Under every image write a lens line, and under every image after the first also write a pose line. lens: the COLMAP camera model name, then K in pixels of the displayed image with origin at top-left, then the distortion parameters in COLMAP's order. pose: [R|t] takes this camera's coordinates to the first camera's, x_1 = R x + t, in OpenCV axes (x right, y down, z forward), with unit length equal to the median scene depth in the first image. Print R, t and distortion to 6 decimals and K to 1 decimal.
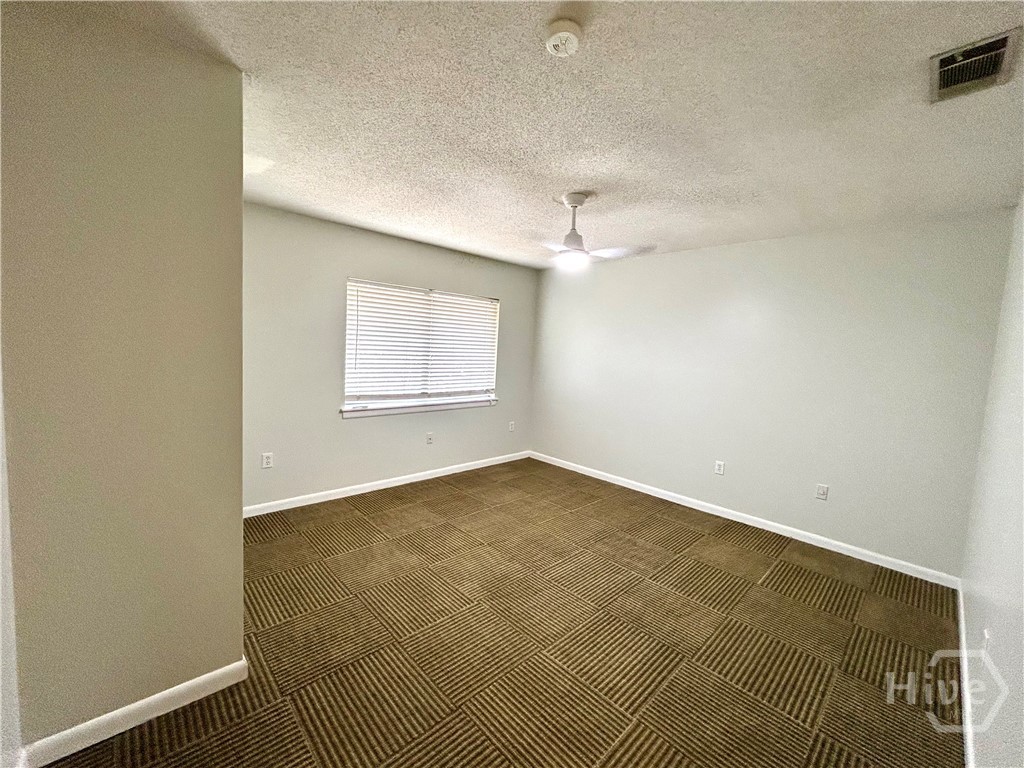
lens RADIAL K [[412.6, 0, 512.0], [0, 412.6, 384.0], [0, 0, 1]] dist [0.000427, -0.002997]
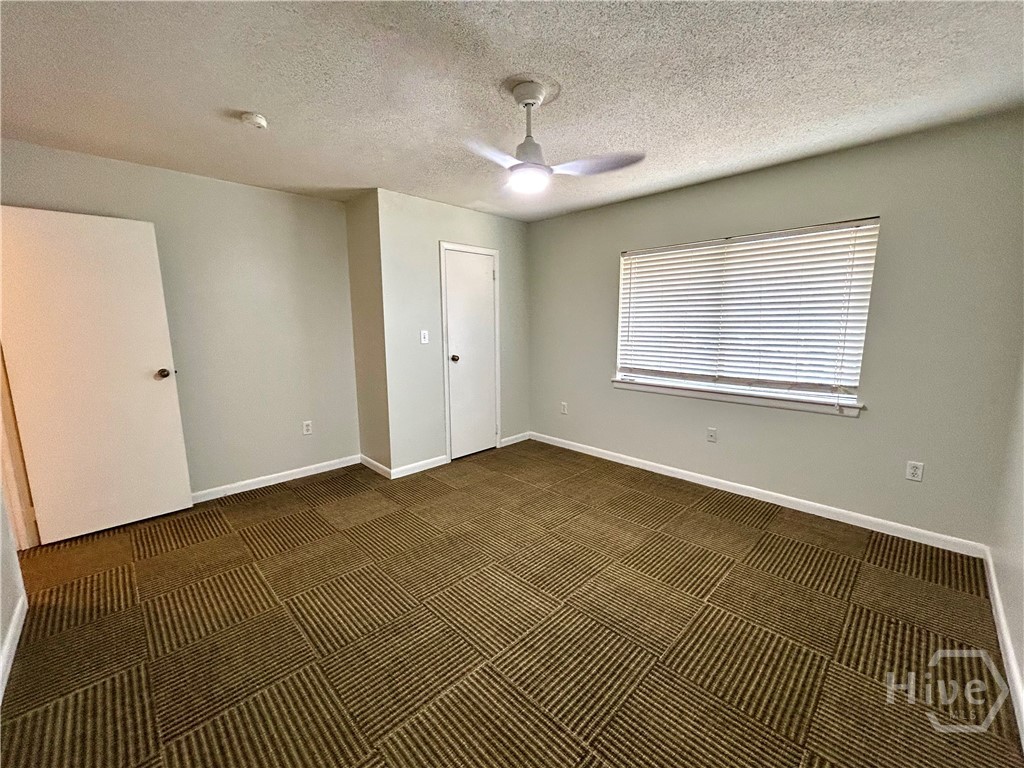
lens RADIAL K [[412.6, 0, 512.0], [0, 412.6, 384.0], [0, 0, 1]] dist [0.000427, -0.002997]
pose [[0.017349, 0.102150, -0.994618, 0.646892], [-0.082155, 0.991549, 0.100402, -0.011717], [0.996469, 0.079971, 0.025594, 0.702018]]
